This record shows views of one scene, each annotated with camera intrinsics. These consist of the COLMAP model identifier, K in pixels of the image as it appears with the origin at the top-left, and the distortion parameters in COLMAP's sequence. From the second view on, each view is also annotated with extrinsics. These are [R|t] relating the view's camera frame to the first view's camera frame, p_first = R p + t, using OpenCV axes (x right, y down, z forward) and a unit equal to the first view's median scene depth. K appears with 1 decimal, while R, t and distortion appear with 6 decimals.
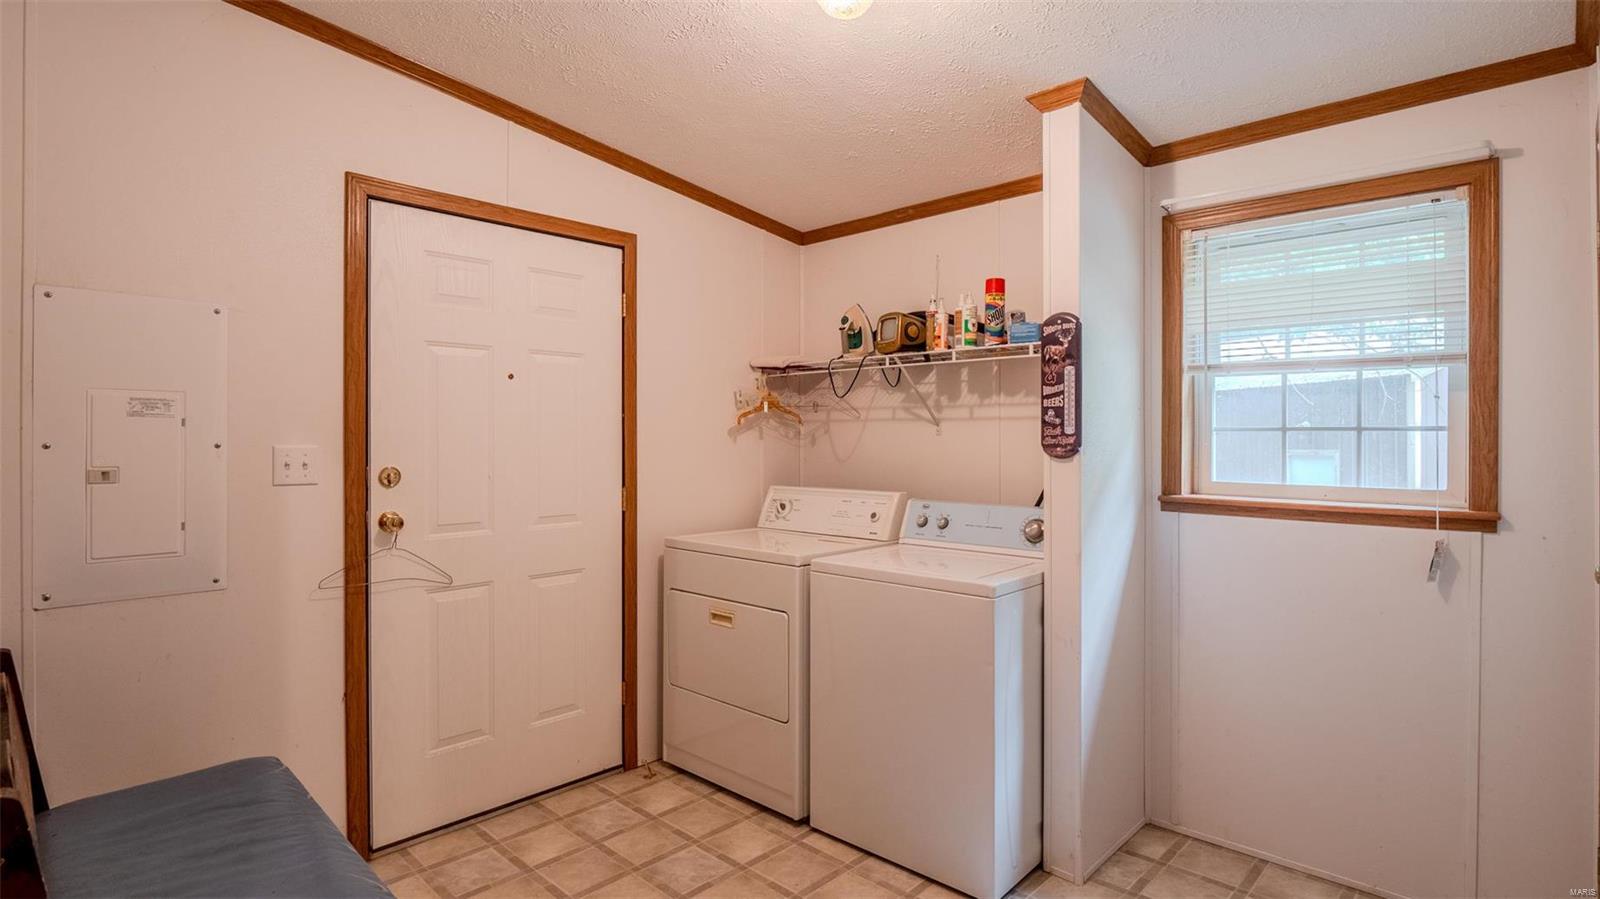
lens RADIAL K [[790.0, 0, 800.2], [0, 790.0, 445.1], [0, 0, 1]] dist [-0.013274, -0.000844]
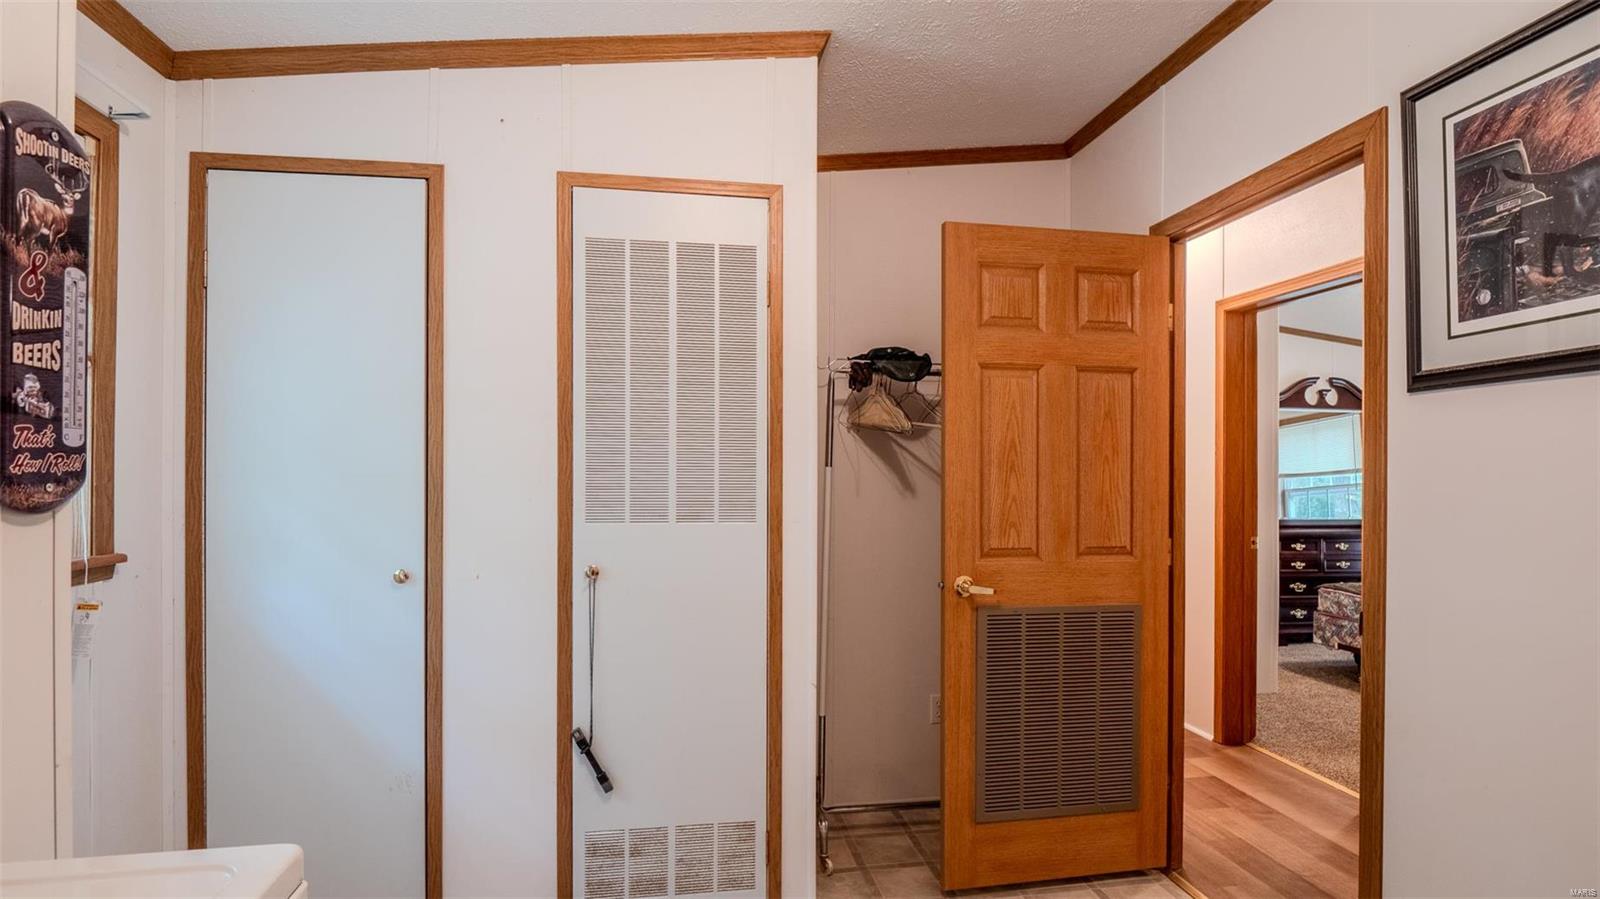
lens RADIAL K [[790.0, 0, 800.4], [0, 790.0, 457.4], [0, 0, 1]] dist [-0.013274, -0.000844]
pose [[-0.796389, 0.008576, 0.604724, -0.161489], [-0.000614, 0.999887, -0.014988, -0.003708], [-0.604785, -0.012307, -0.796294, 1.078765]]
